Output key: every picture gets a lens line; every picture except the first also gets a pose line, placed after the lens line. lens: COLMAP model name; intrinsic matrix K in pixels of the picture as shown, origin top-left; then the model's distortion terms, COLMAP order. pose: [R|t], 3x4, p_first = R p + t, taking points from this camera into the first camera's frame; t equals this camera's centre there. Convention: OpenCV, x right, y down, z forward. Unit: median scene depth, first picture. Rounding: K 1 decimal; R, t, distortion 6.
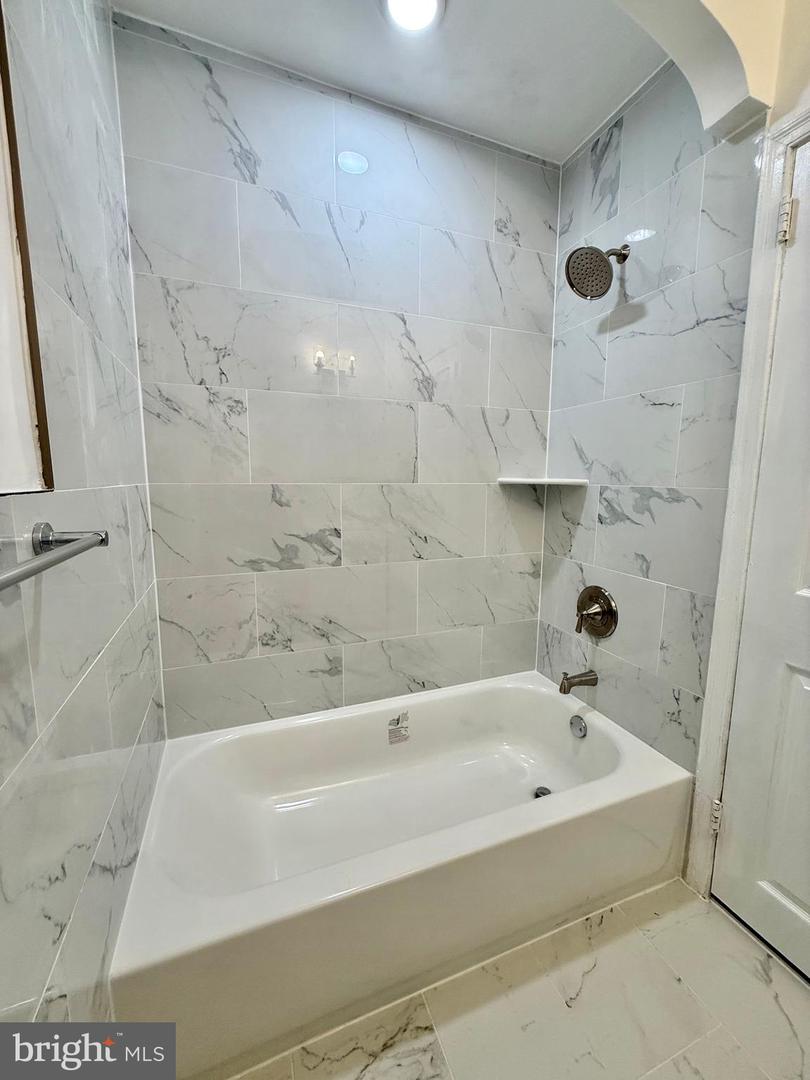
lens RADIAL K [[434.2, 0, 406.8], [0, 434.2, 537.9], [0, 0, 1]] dist [0.001980, 0.000213]
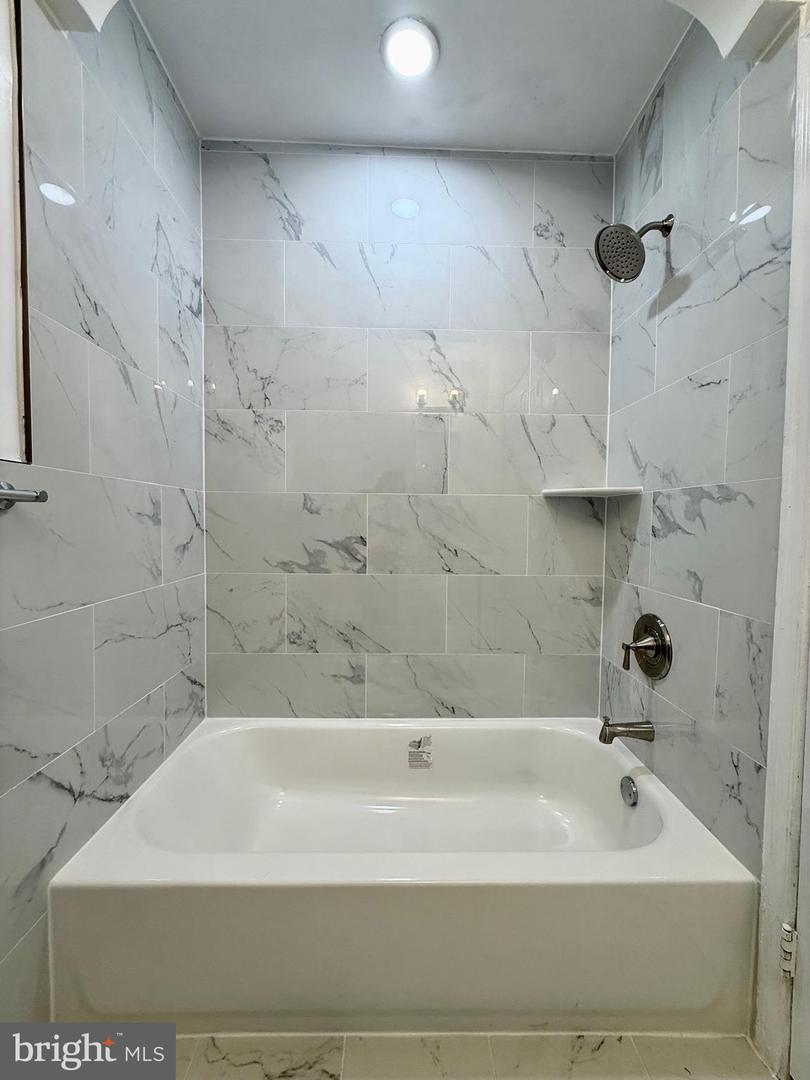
lens RADIAL K [[434.2, 0, 406.8], [0, 434.2, 537.9], [0, 0, 1]] dist [0.001980, 0.000213]
pose [[0.938827, 0.018322, -0.343901, 0.311845], [-0.053264, 0.994293, -0.092433, 0.075695], [0.340245, 0.105097, 0.934445, 0.072985]]
